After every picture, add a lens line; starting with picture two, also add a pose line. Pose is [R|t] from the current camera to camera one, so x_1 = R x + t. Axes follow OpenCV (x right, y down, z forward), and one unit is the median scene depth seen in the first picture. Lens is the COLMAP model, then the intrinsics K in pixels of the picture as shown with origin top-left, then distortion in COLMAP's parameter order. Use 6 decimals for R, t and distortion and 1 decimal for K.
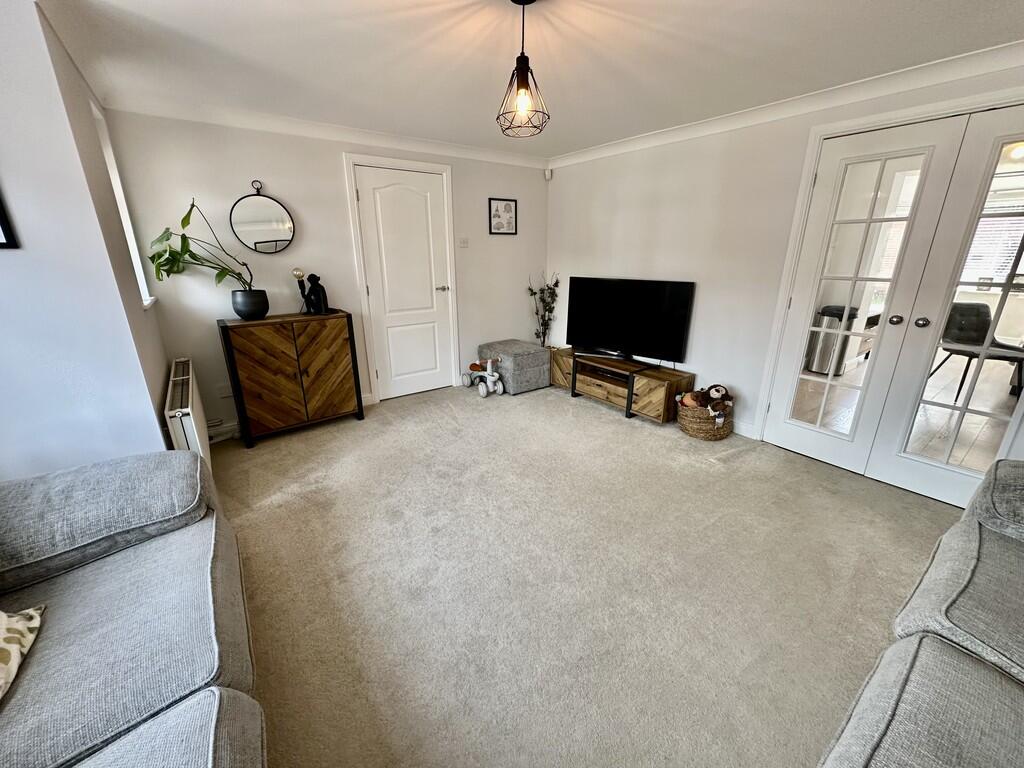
lens RADIAL K [[409.8, 0, 510.0], [0, 409.8, 381.7], [0, 0, 1]] dist [-0.000484, 0.000095]
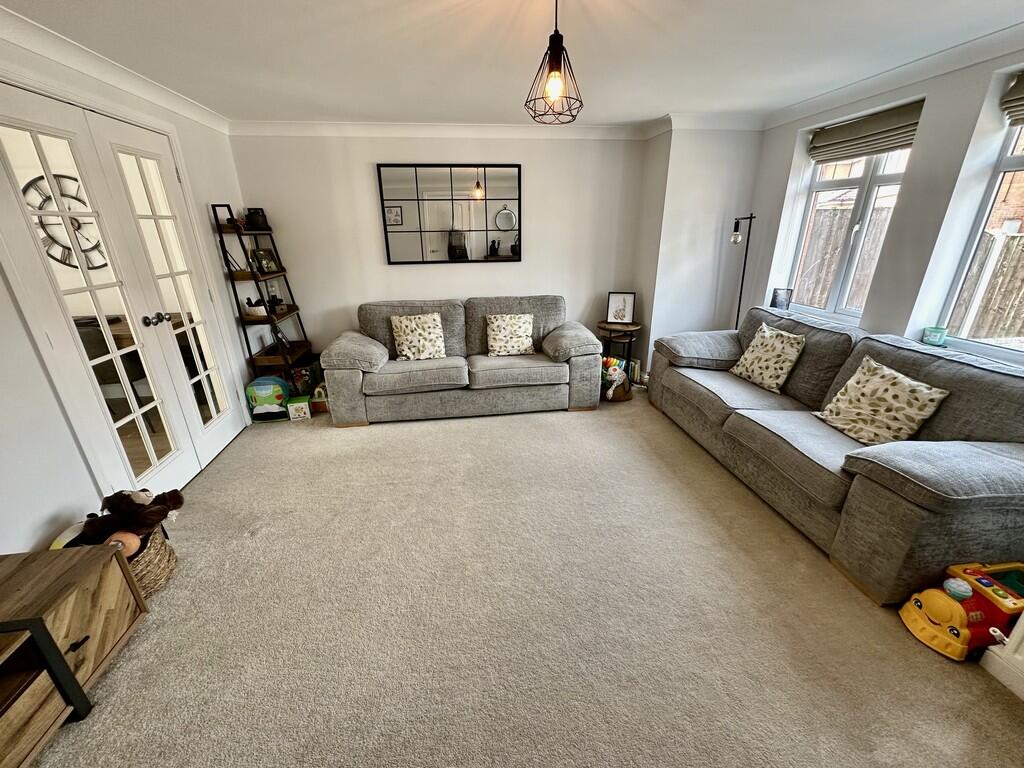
lens RADIAL K [[409.8, 0, 510.0], [0, 409.8, 381.7], [0, 0, 1]] dist [-0.000484, 0.000095]
pose [[-0.879207, -0.157314, 0.449718, -0.192030], [0.160701, 0.790683, 0.590758, -0.342331], [-0.448520, 0.591669, -0.669894, 0.985998]]
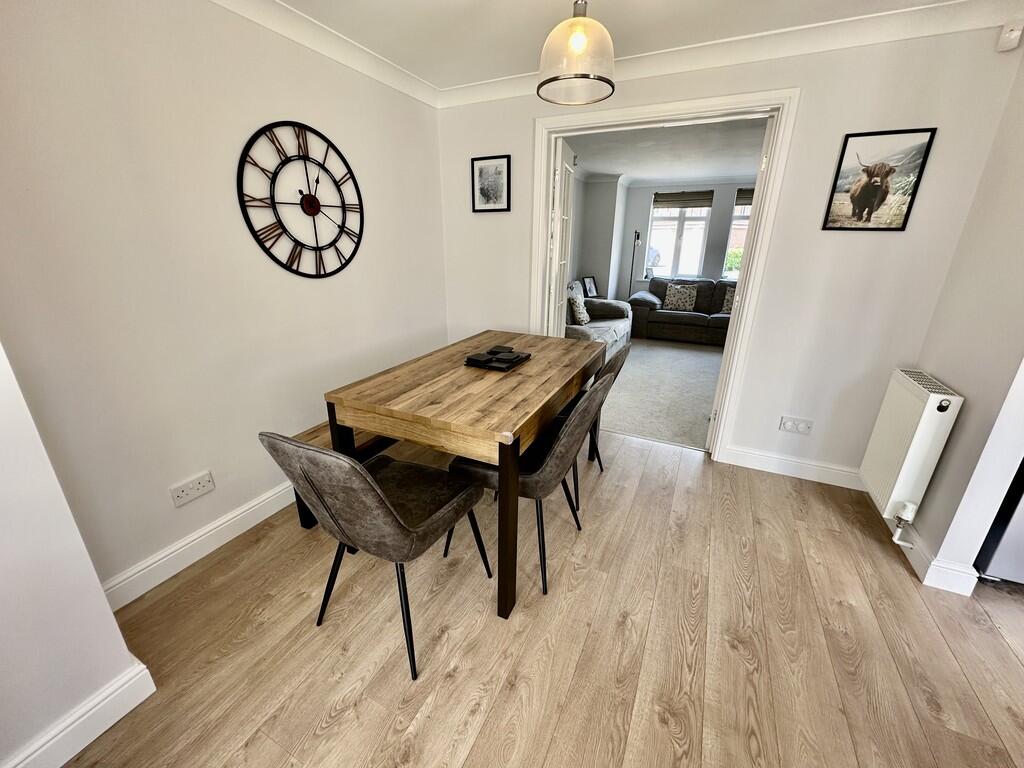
lens RADIAL K [[405.5, 0, 509.9], [0, 405.5, 381.3], [0, 0, 1]] dist [-0.000146, -0.000020]
pose [[-0.884994, 0.145922, -0.442146, 1.341346], [-0.152245, 0.806726, 0.570976, -0.412240], [0.440009, 0.572625, -0.691732, 1.290260]]
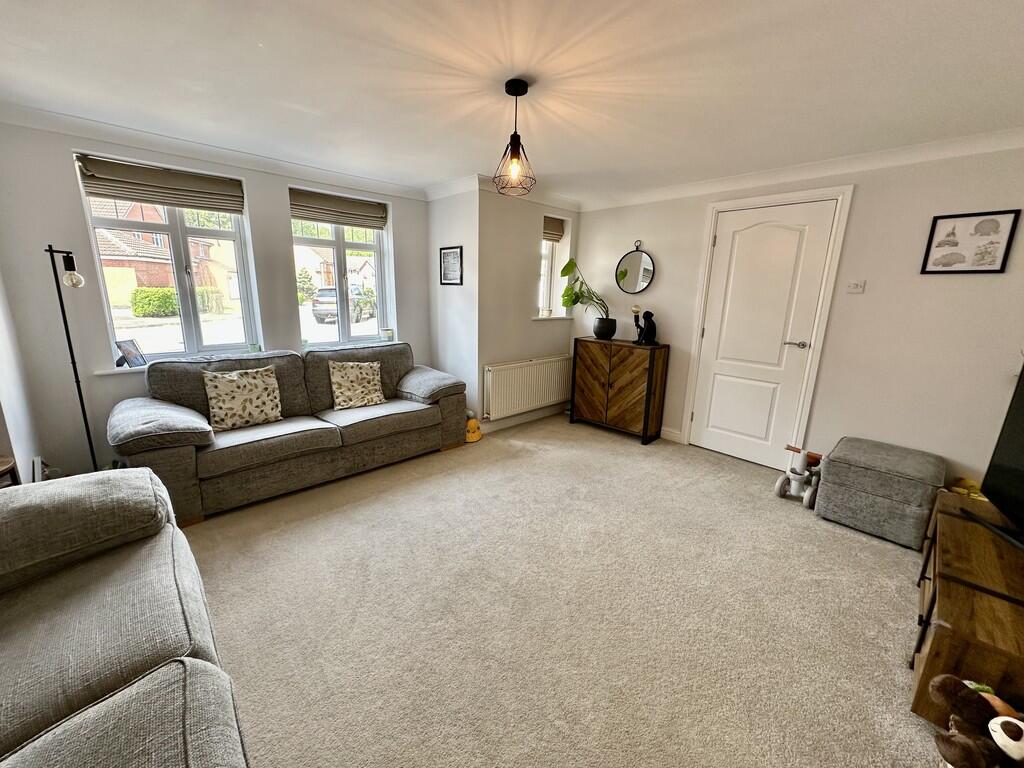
lens RADIAL K [[405.5, 0, 509.9], [0, 405.5, 381.3], [0, 0, 1]] dist [-0.000146, -0.000020]
pose [[0.121276, 0.221154, -0.967669, 0.645248], [-0.334467, 0.926960, 0.169932, -0.137196], [0.934572, 0.303044, 0.186386, 0.457831]]
